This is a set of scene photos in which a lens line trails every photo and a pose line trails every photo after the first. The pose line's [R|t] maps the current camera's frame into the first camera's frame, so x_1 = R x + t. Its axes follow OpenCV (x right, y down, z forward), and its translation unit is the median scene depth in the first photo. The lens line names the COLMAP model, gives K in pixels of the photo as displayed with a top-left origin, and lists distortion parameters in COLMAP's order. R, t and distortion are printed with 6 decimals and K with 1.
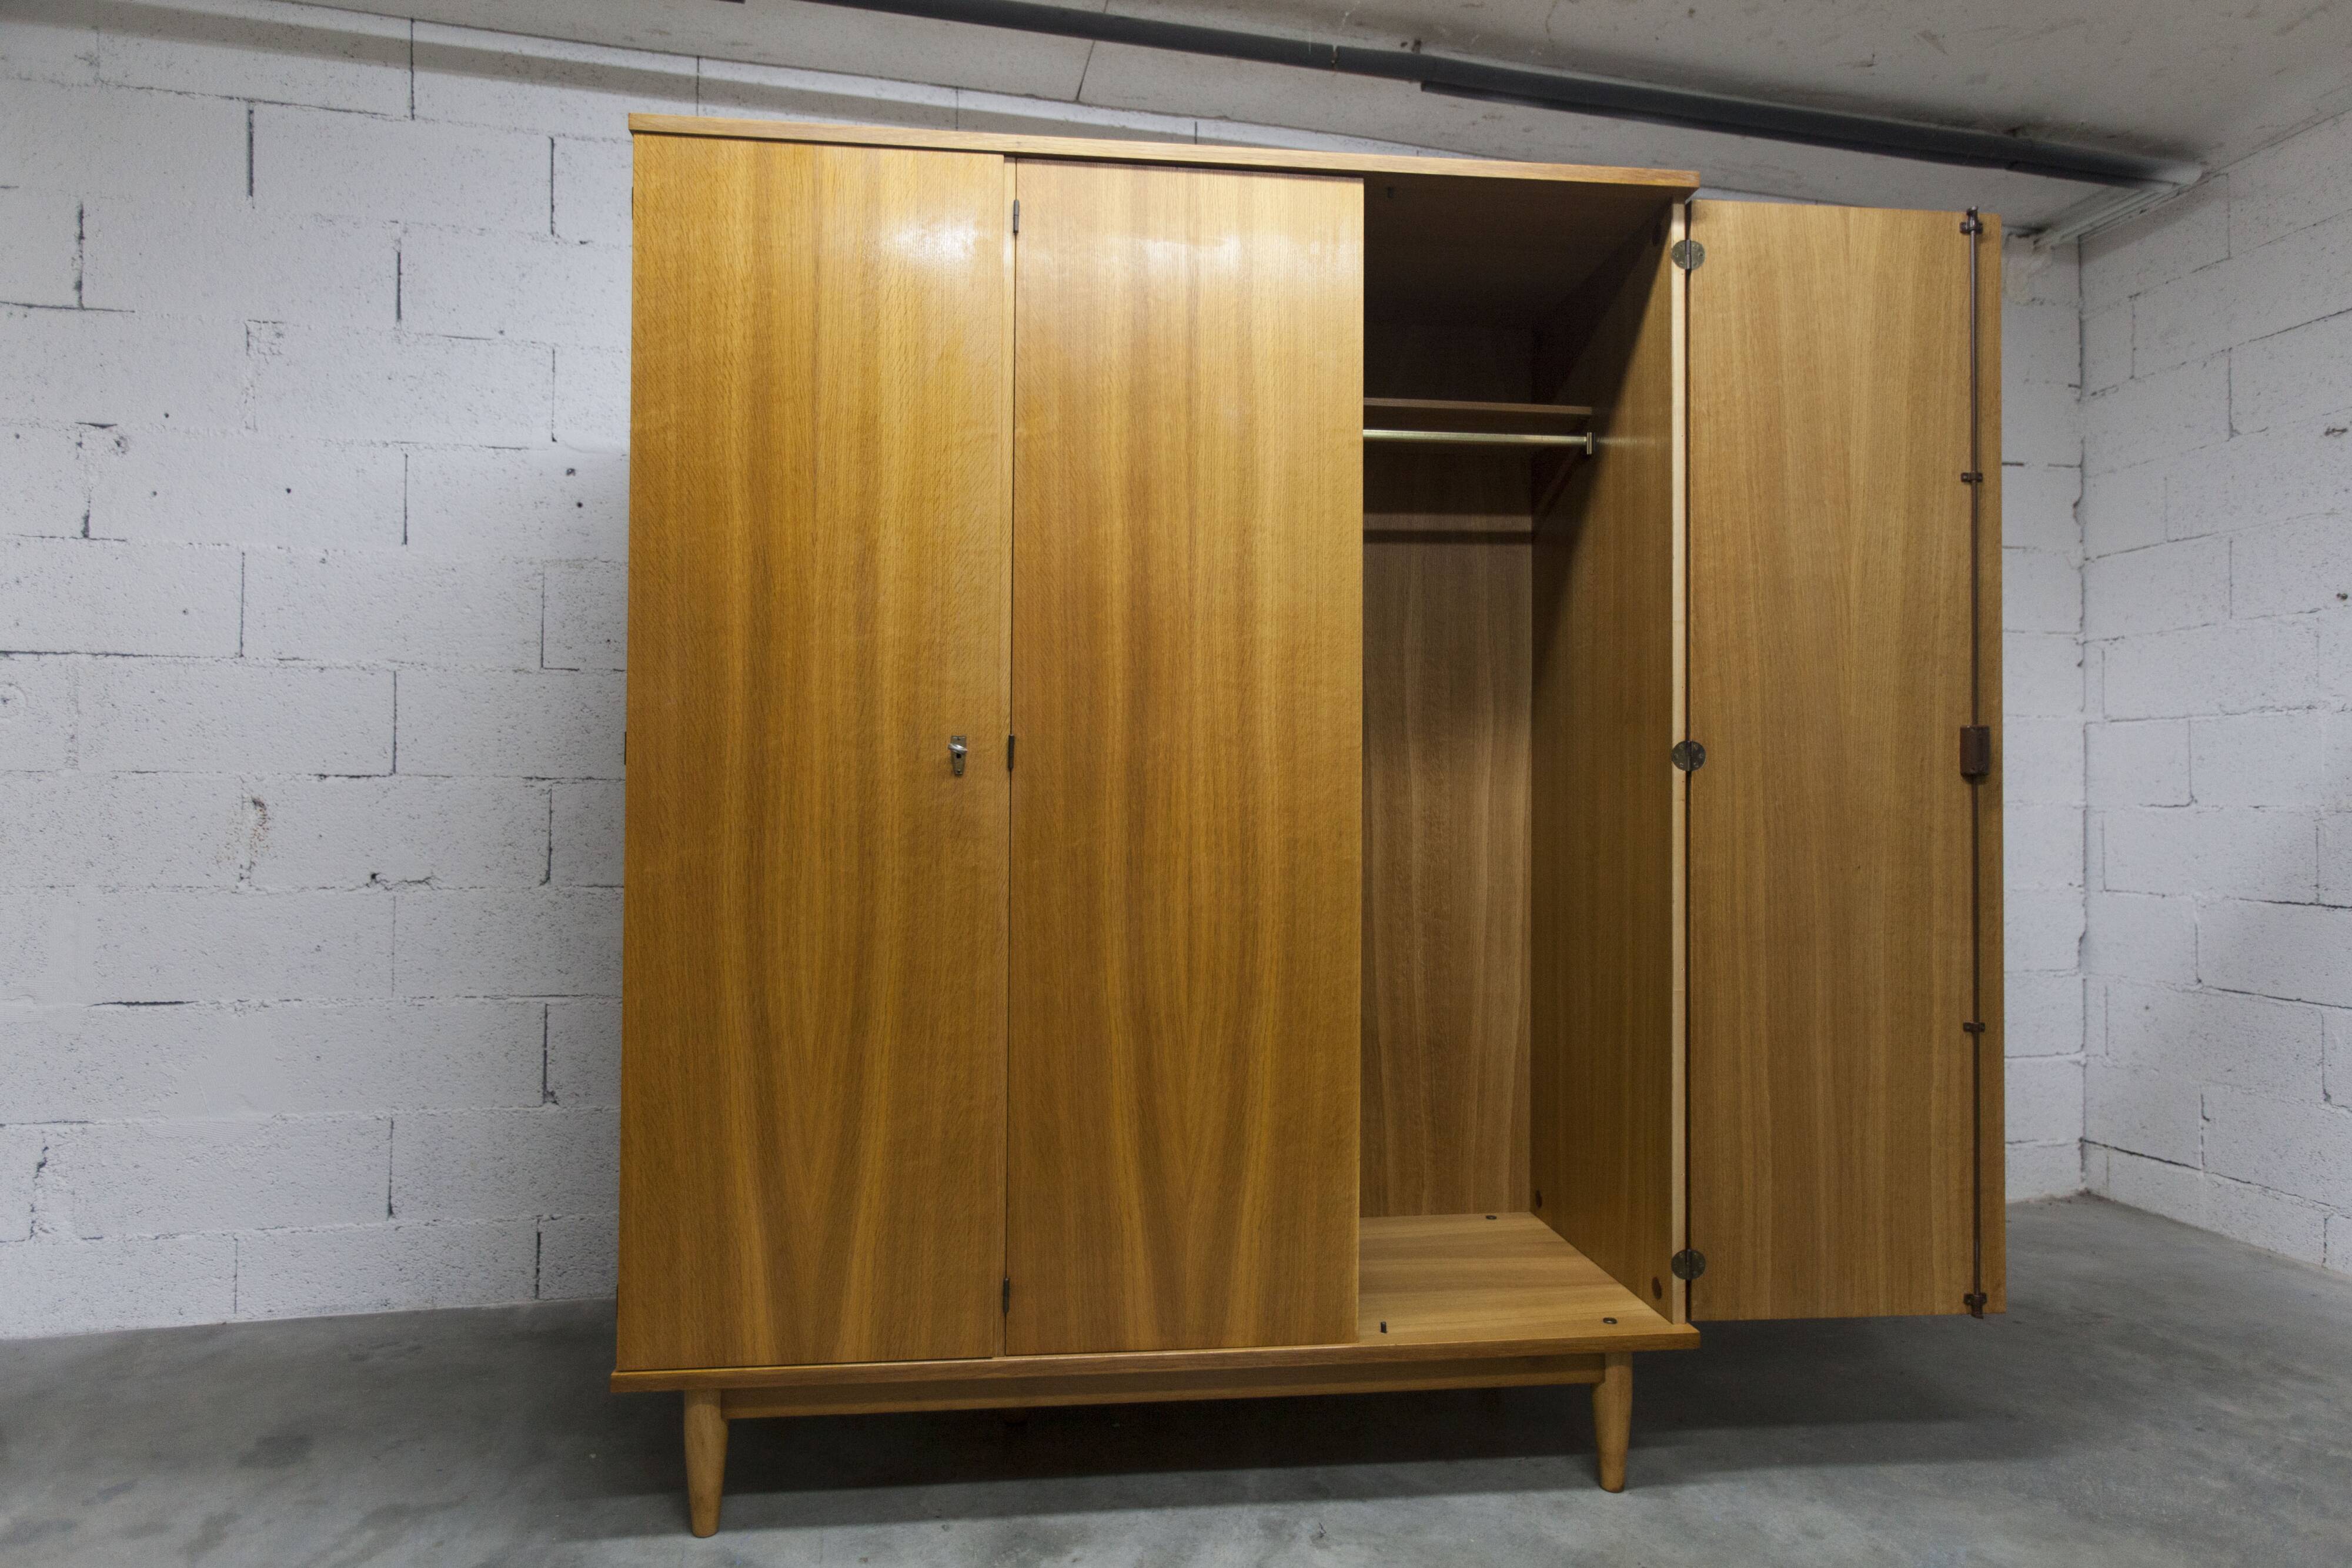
lens RADIAL K [[1413.3, 0, 1134.8], [0, 1413.3, 772.8], [0, 0, 1]] dist [0.008809, -0.000463]
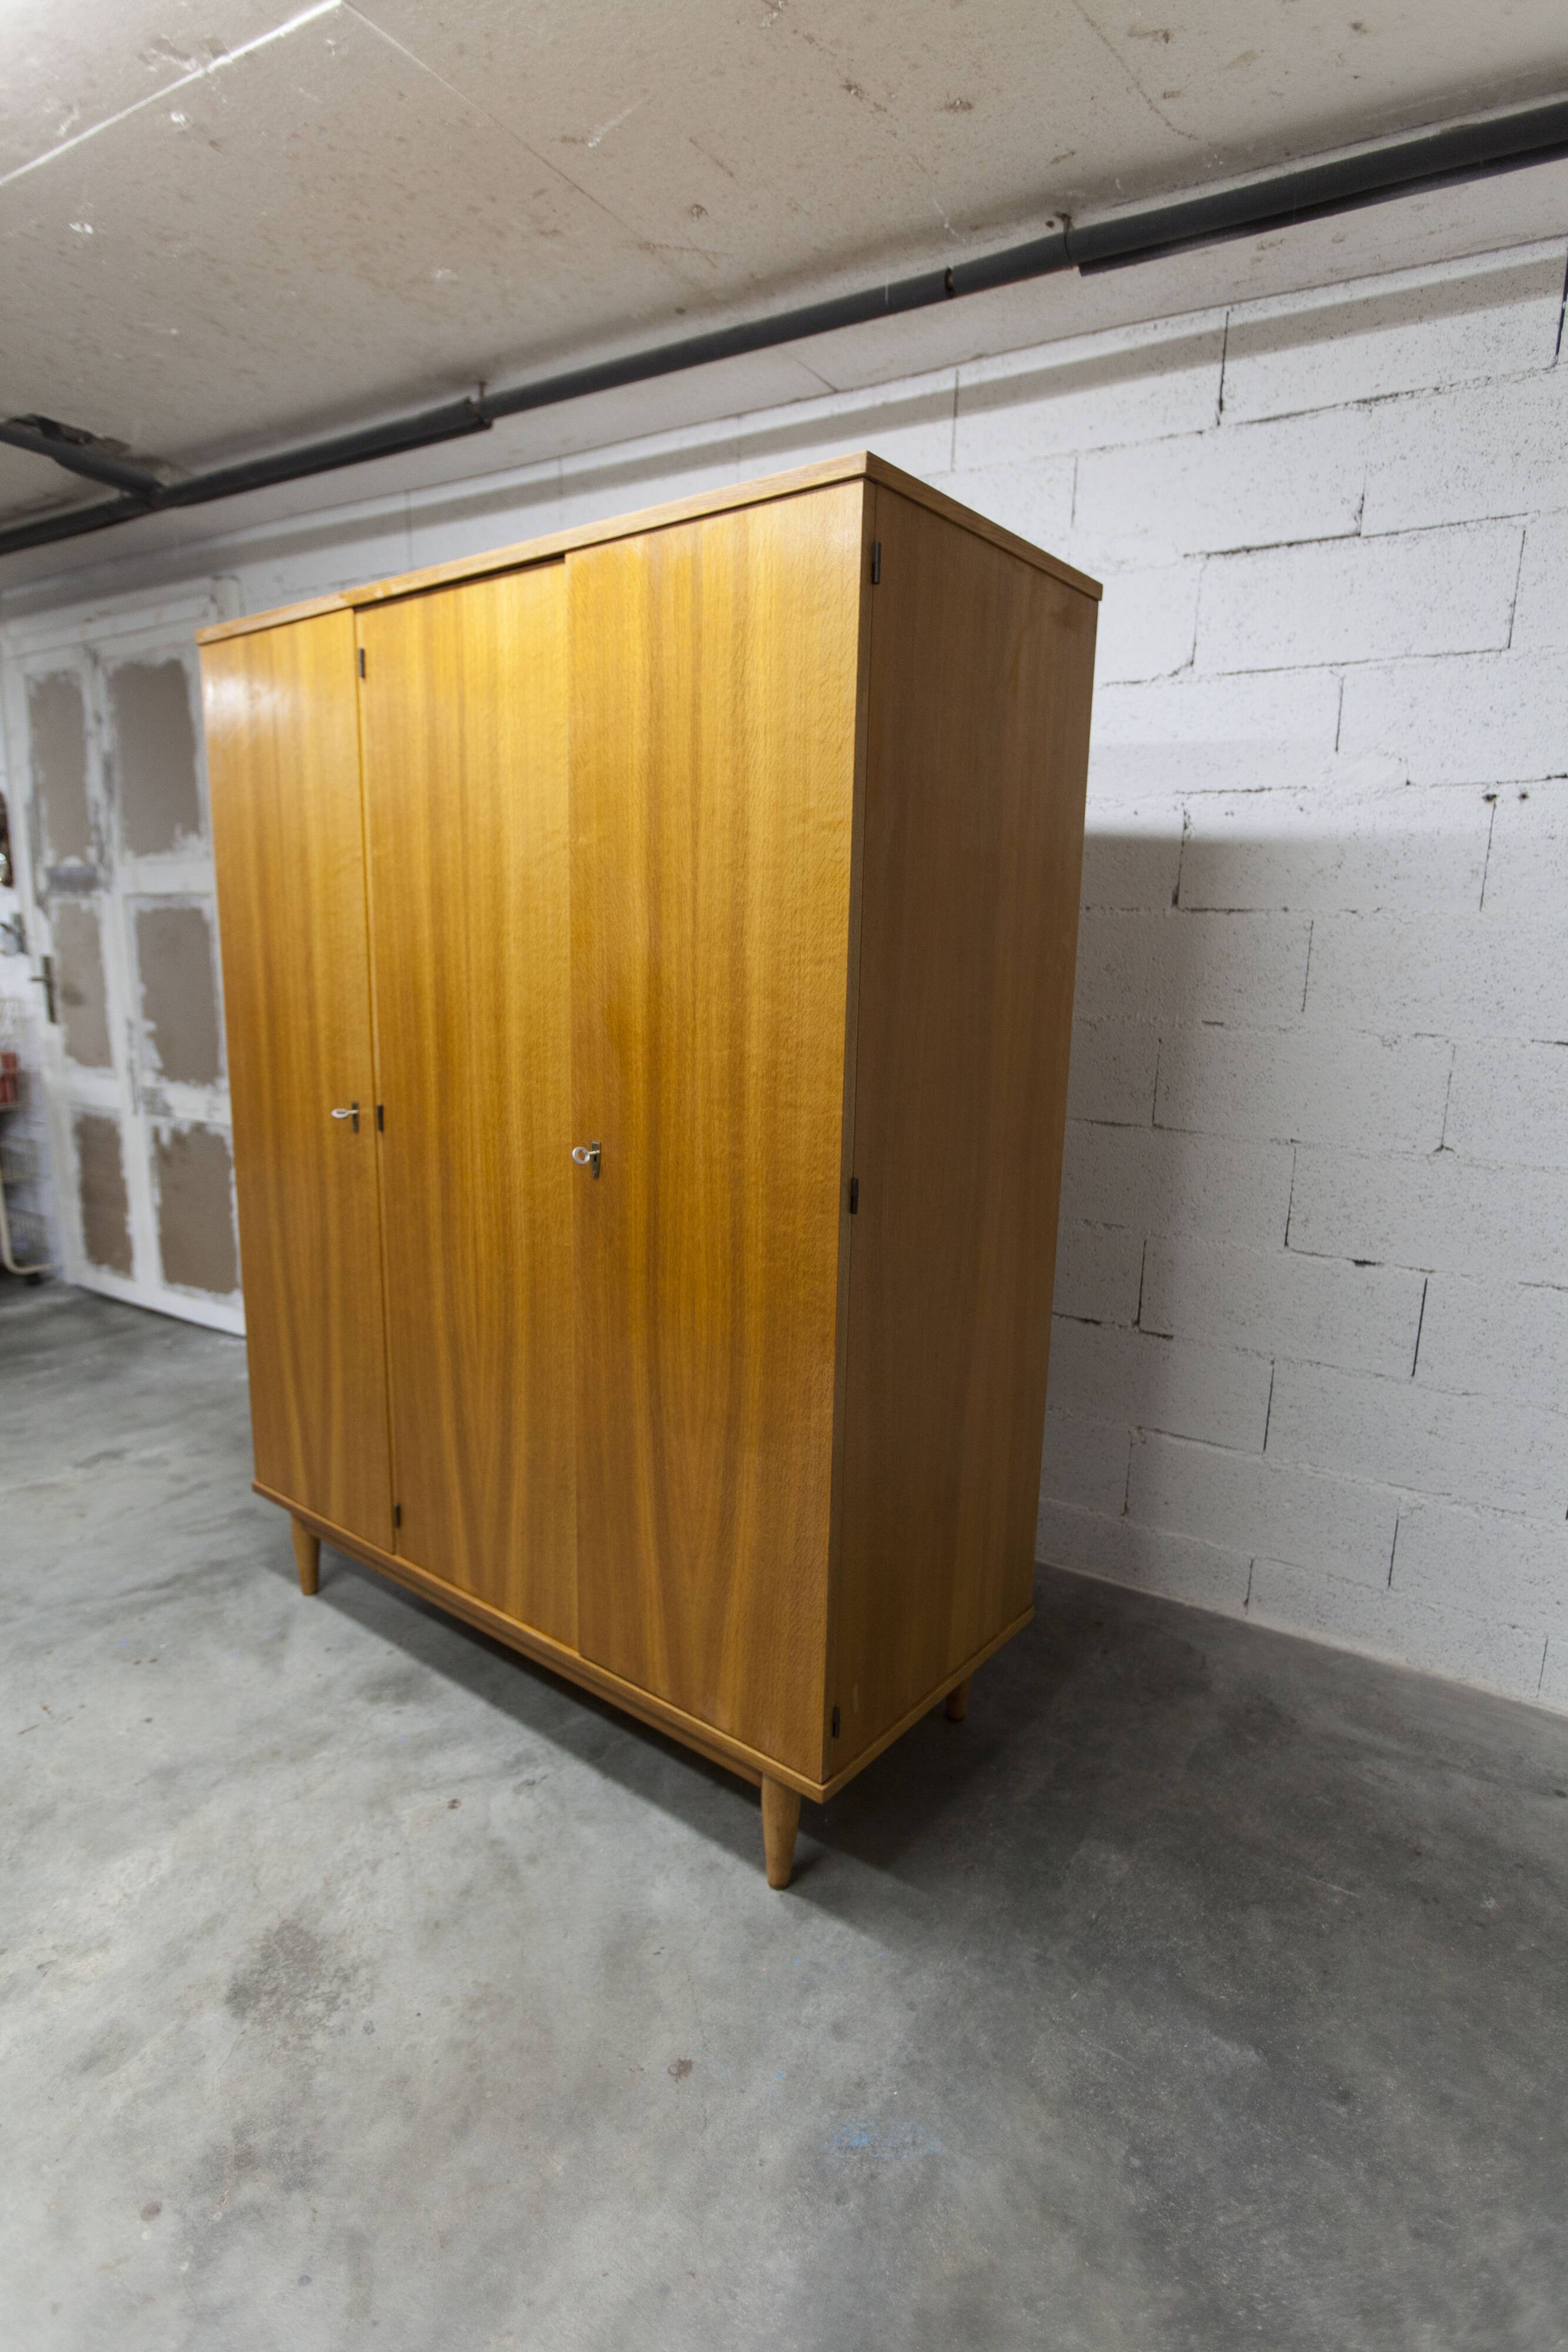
lens RADIAL K [[1217.5, 0, 756.4], [0, 1217.5, 1164.0], [0, 0, 1]] dist [-0.006527, 0.004051]
pose [[0.716384, 0.133465, -0.684822, 0.882490], [0.005978, 0.980323, 0.197309, -0.182985], [0.697680, -0.145443, 0.701490, 0.460653]]
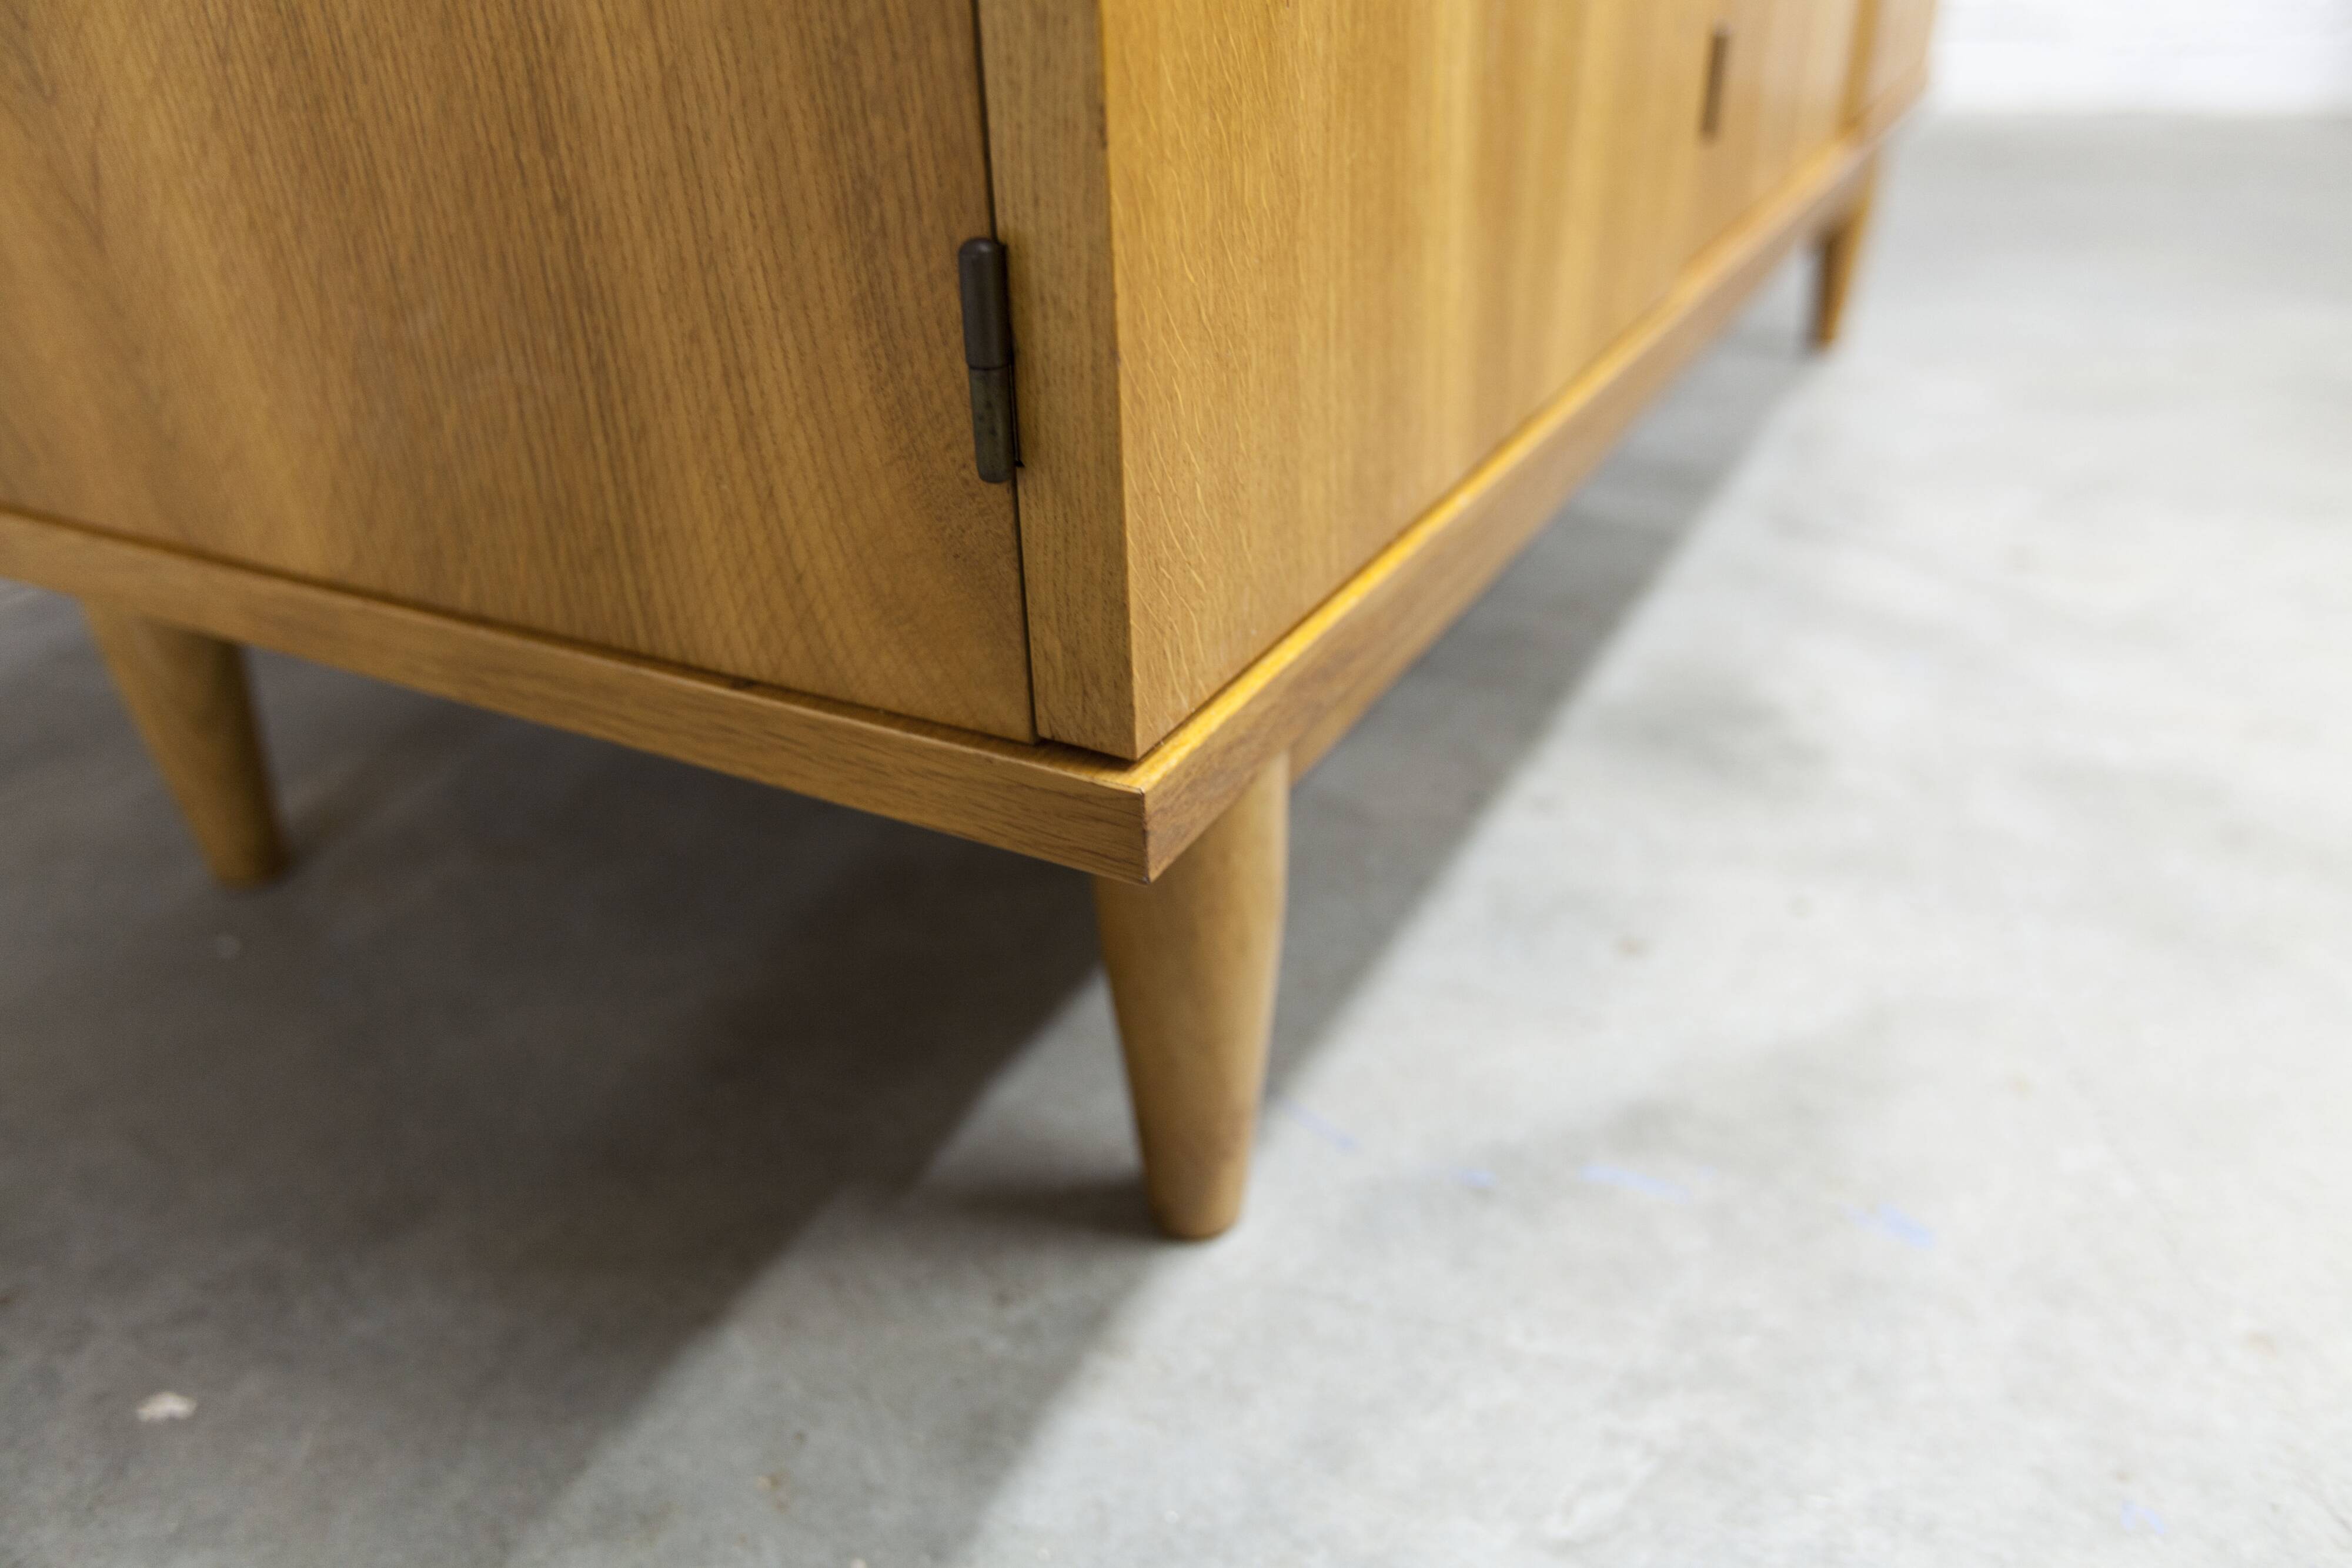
lens RADIAL K [[1626.0, 0, 1173.4], [0, 1626.0, 802.5], [0, 0, 1]] dist [0.005424, -0.000422]
pose [[0.544166, -0.422760, 0.724677, -0.474973], [0.017215, 0.869207, 0.494149, 0.317129], [-0.838801, -0.256424, 0.480271, 0.859230]]
